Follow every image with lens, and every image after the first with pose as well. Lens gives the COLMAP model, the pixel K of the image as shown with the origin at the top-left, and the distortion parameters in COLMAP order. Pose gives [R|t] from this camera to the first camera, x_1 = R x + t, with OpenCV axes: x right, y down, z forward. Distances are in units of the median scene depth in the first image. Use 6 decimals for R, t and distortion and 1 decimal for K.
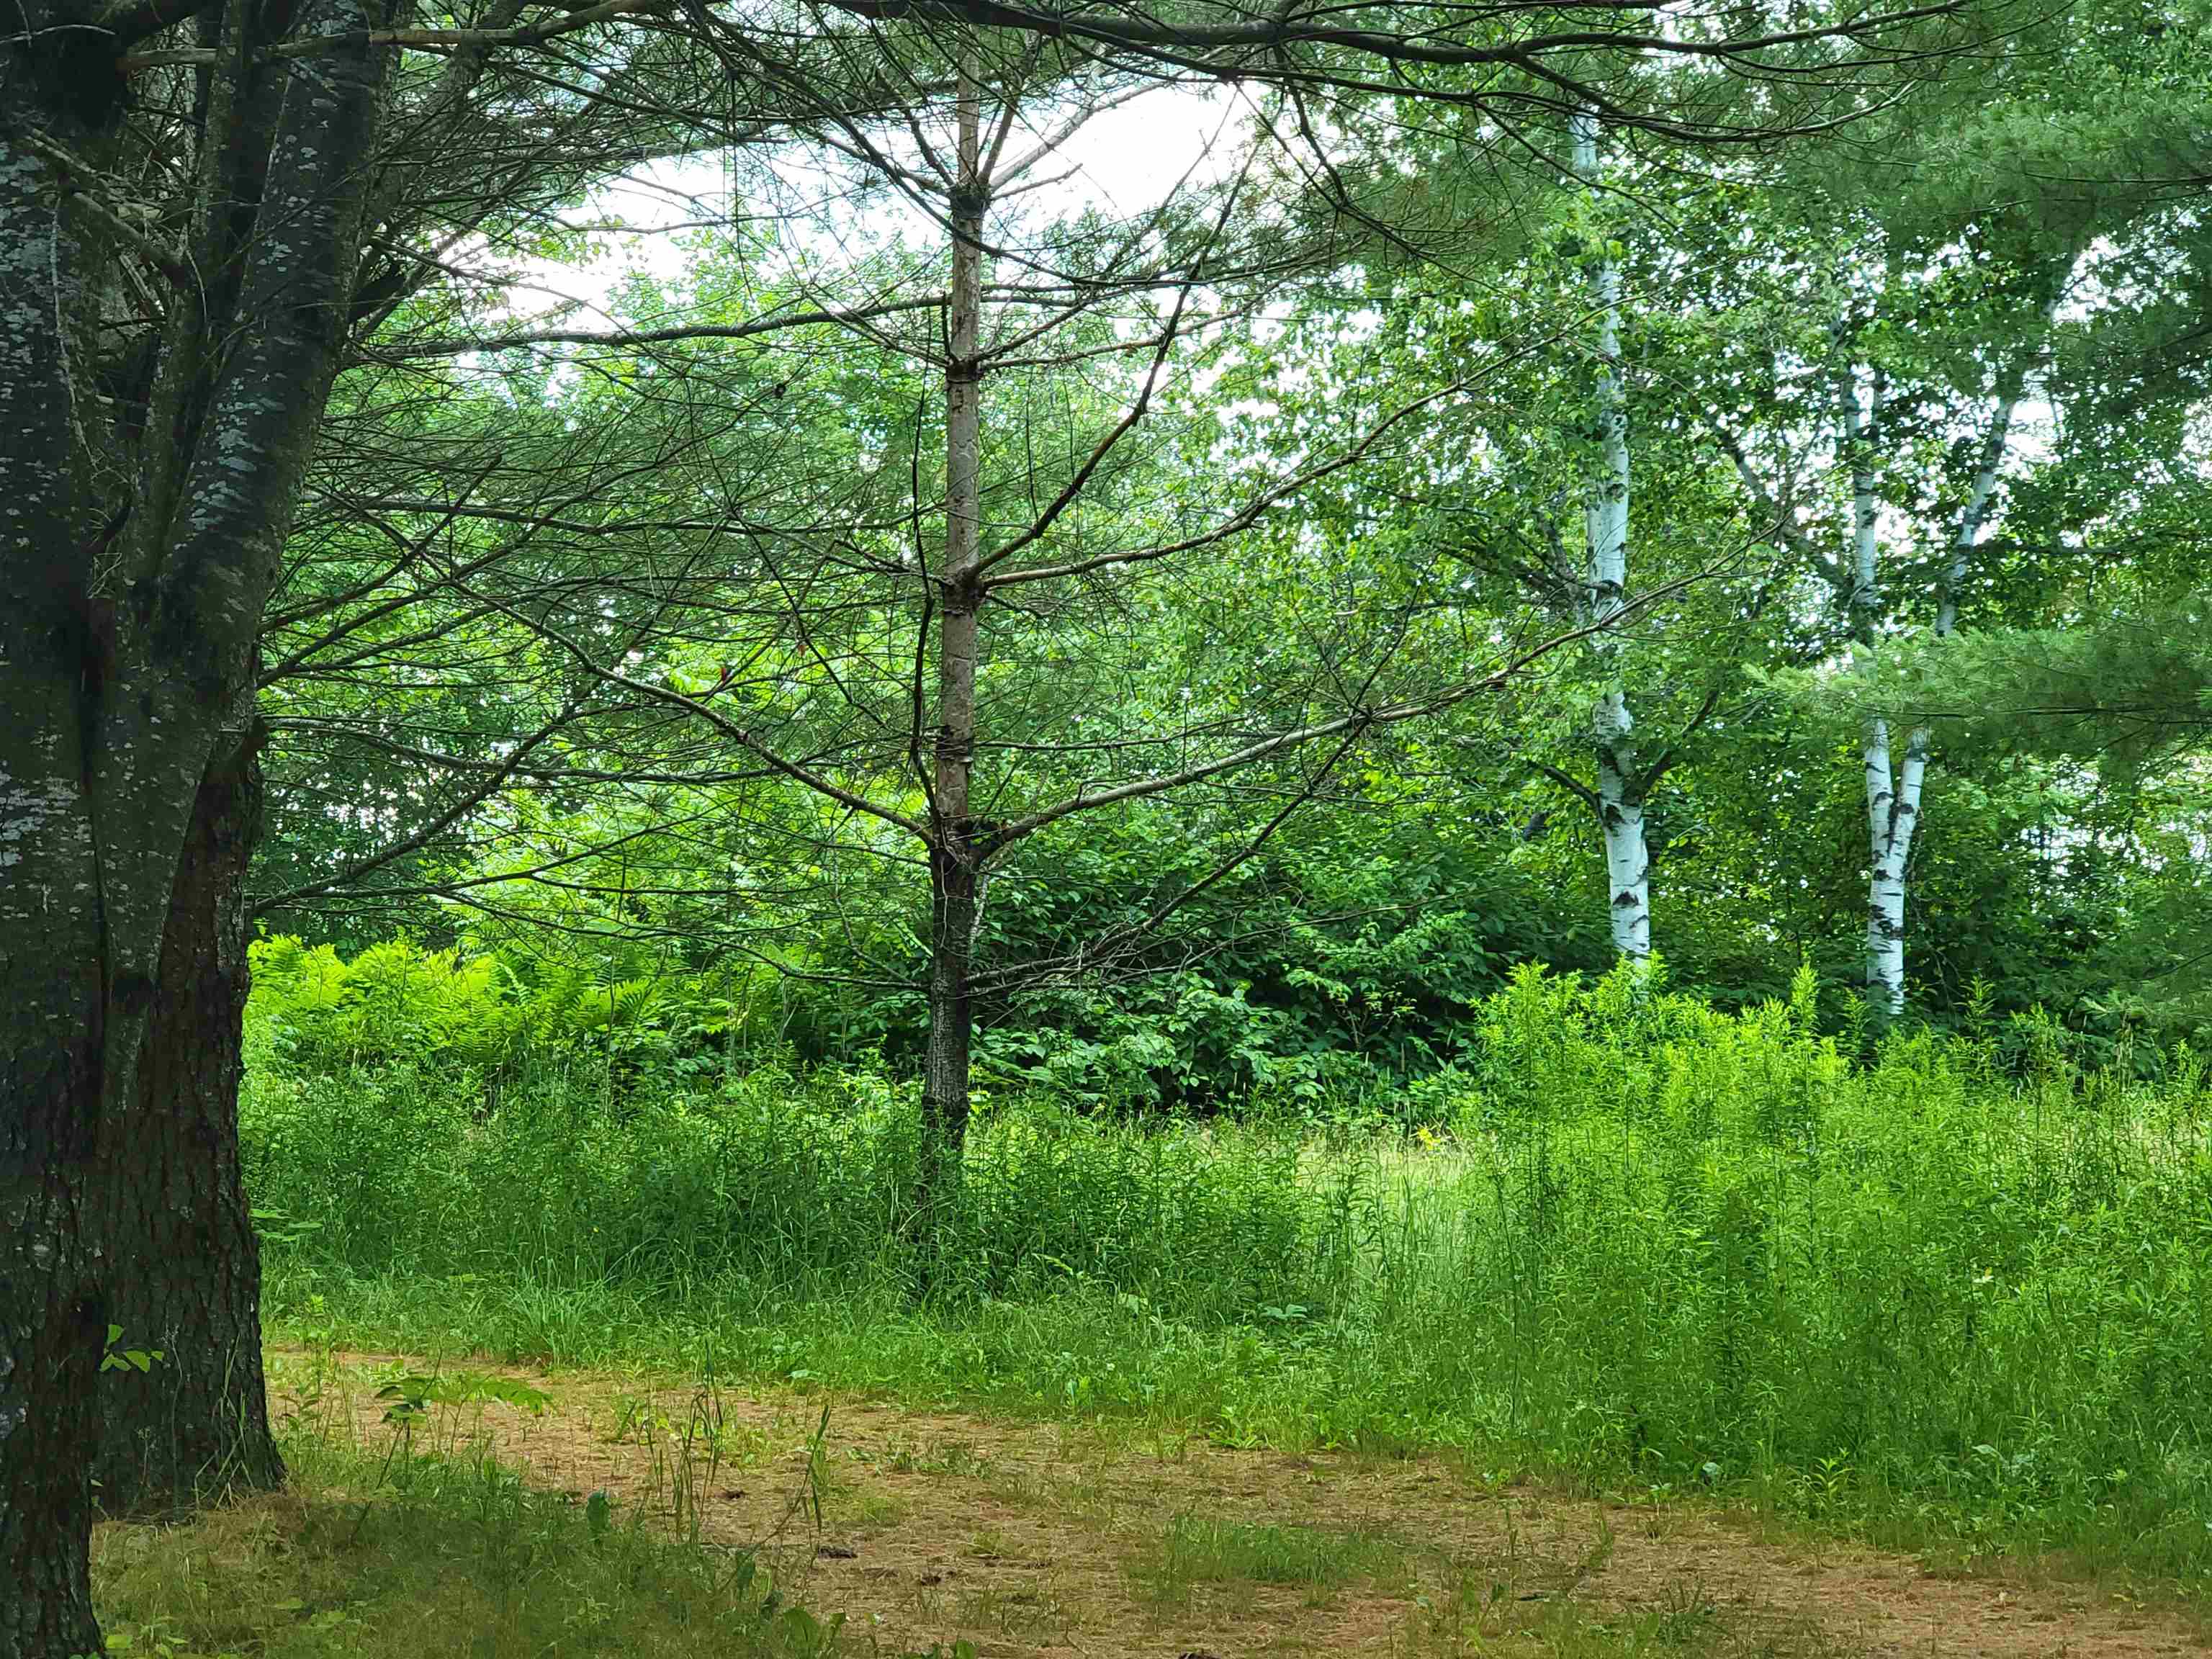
lens RADIAL K [[5078.2, 0, 1121.4], [0, 5078.2, 812.4], [0, 0, 1]] dist [-0.023331, 0.000000]
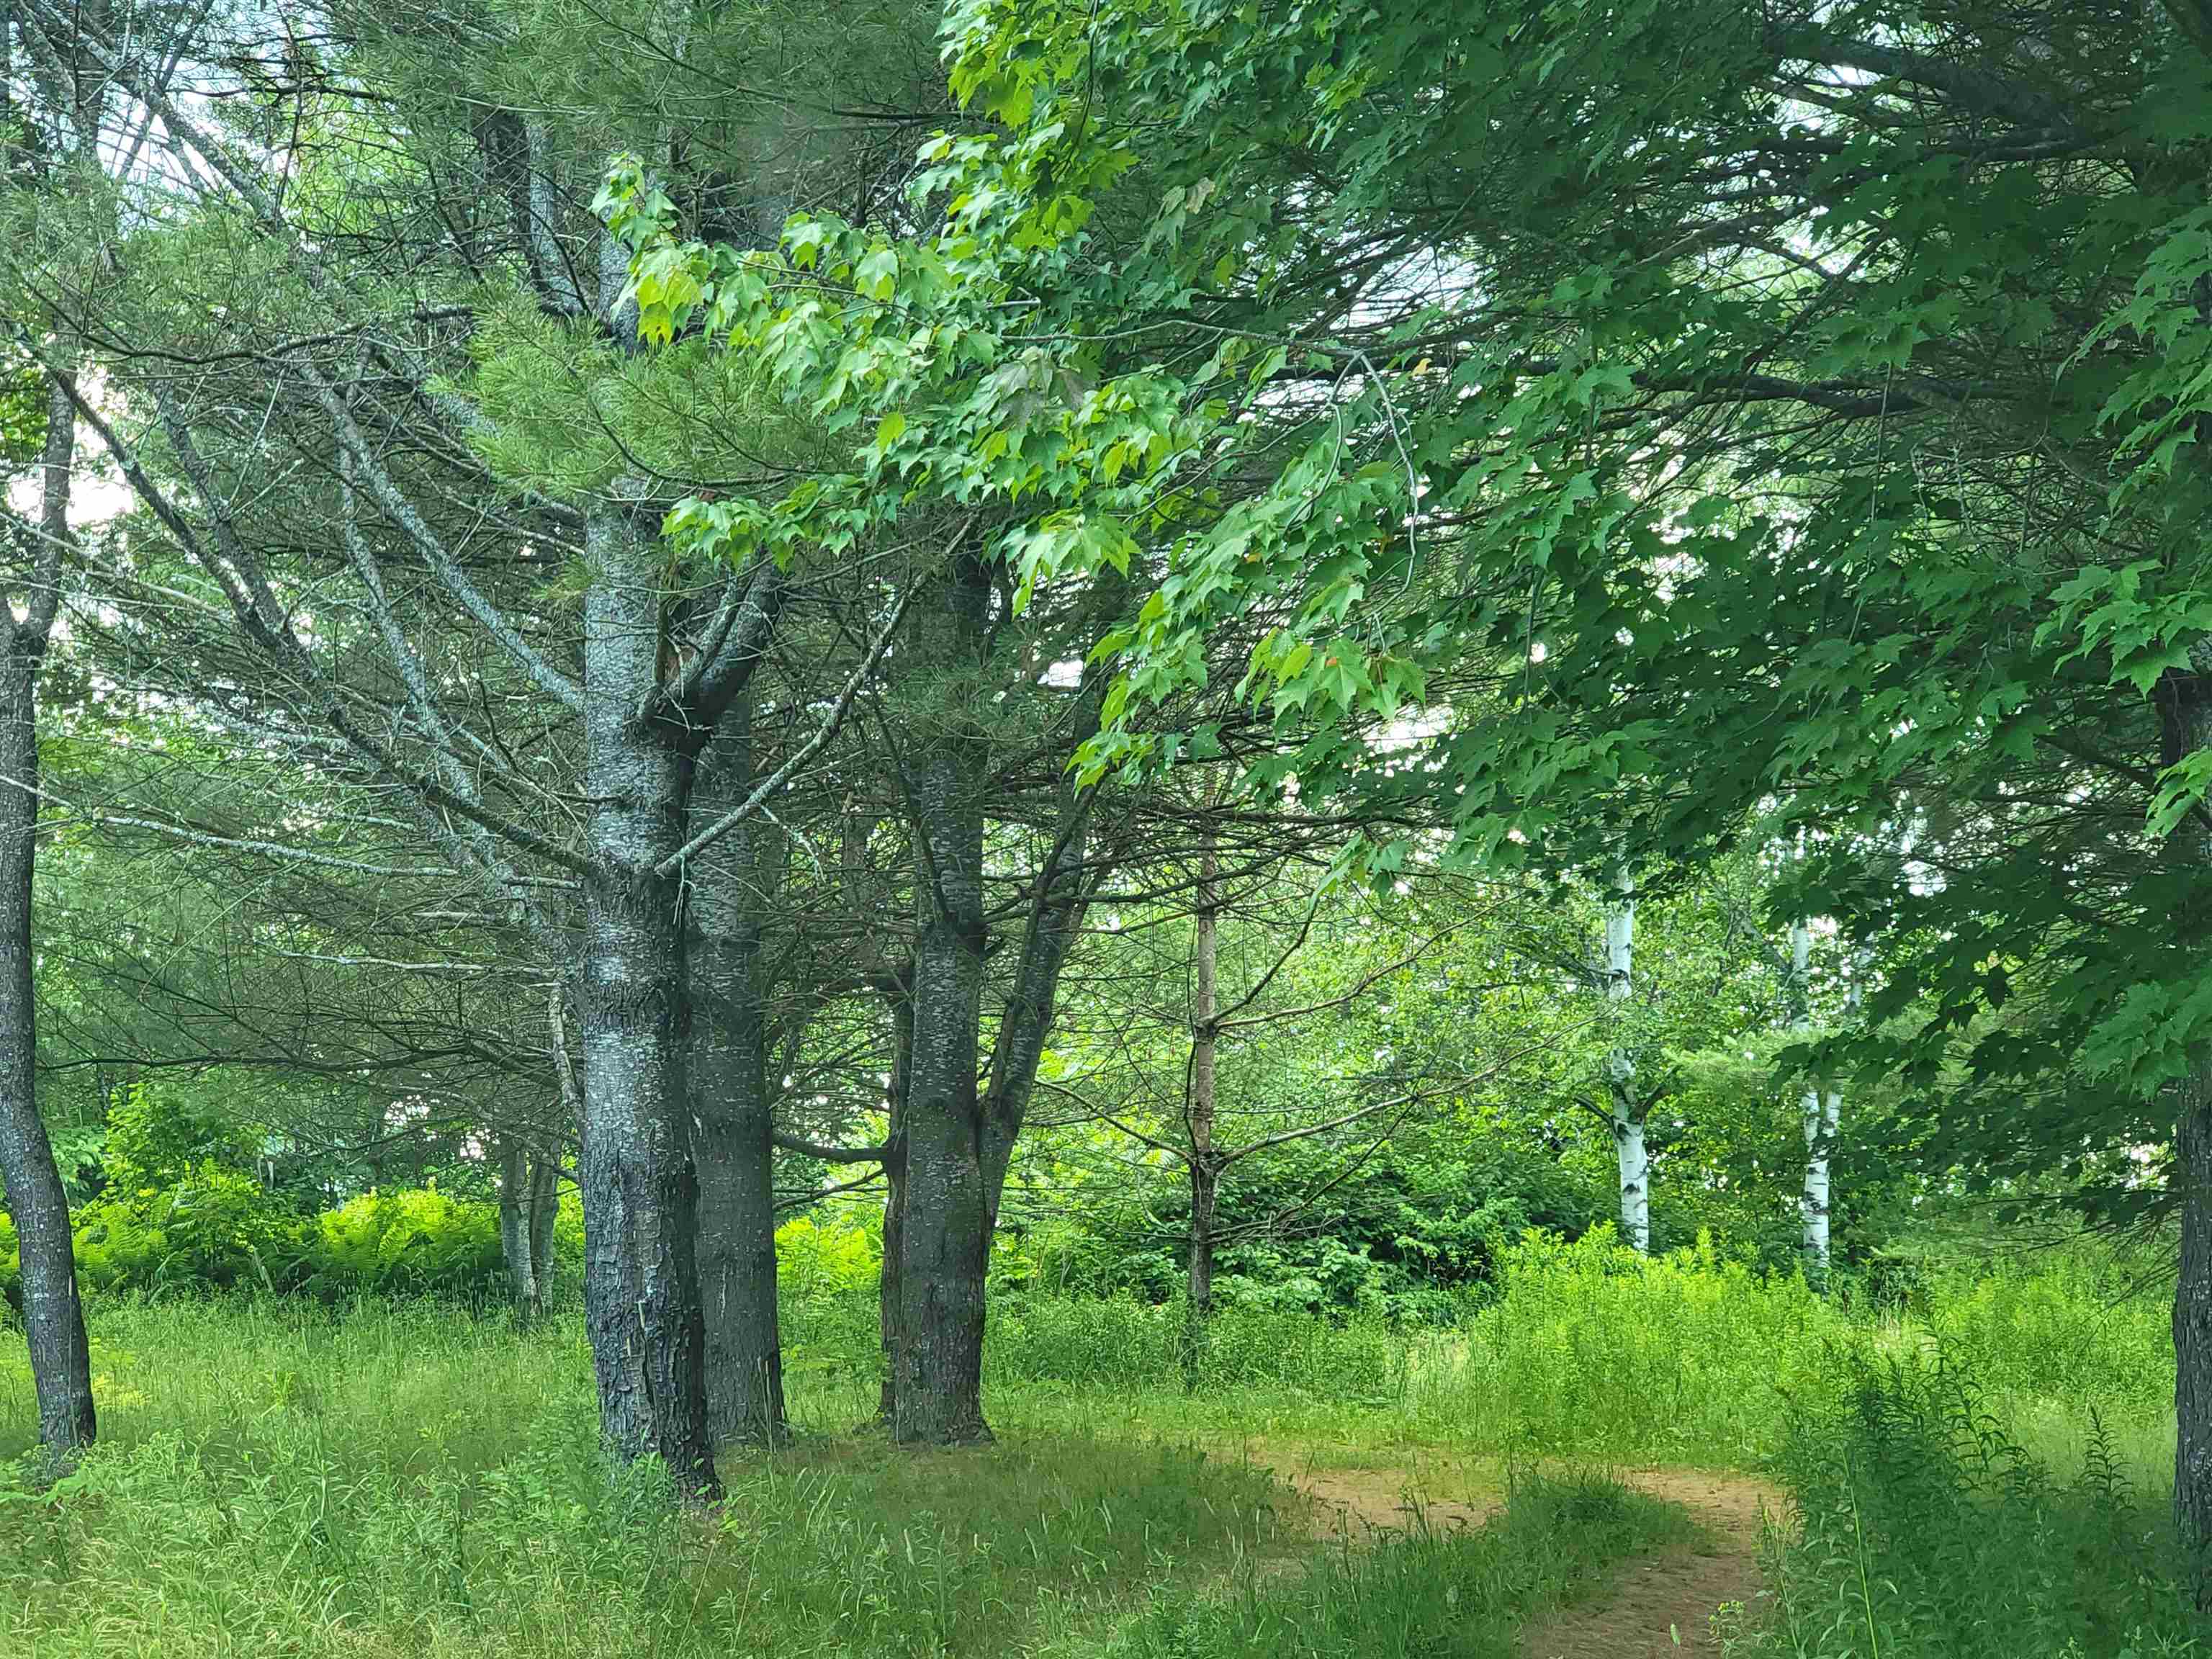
lens RADIAL K [[5078.2, 0, 1153.9], [0, 5078.2, 886.6], [0, 0, 1]] dist [-0.023331, 0.000000]
pose [[0.999713, -0.006107, -0.023150, -0.003601], [0.005123, 0.999091, -0.042328, -0.009355], [0.023387, 0.042197, 0.998836, -0.509565]]
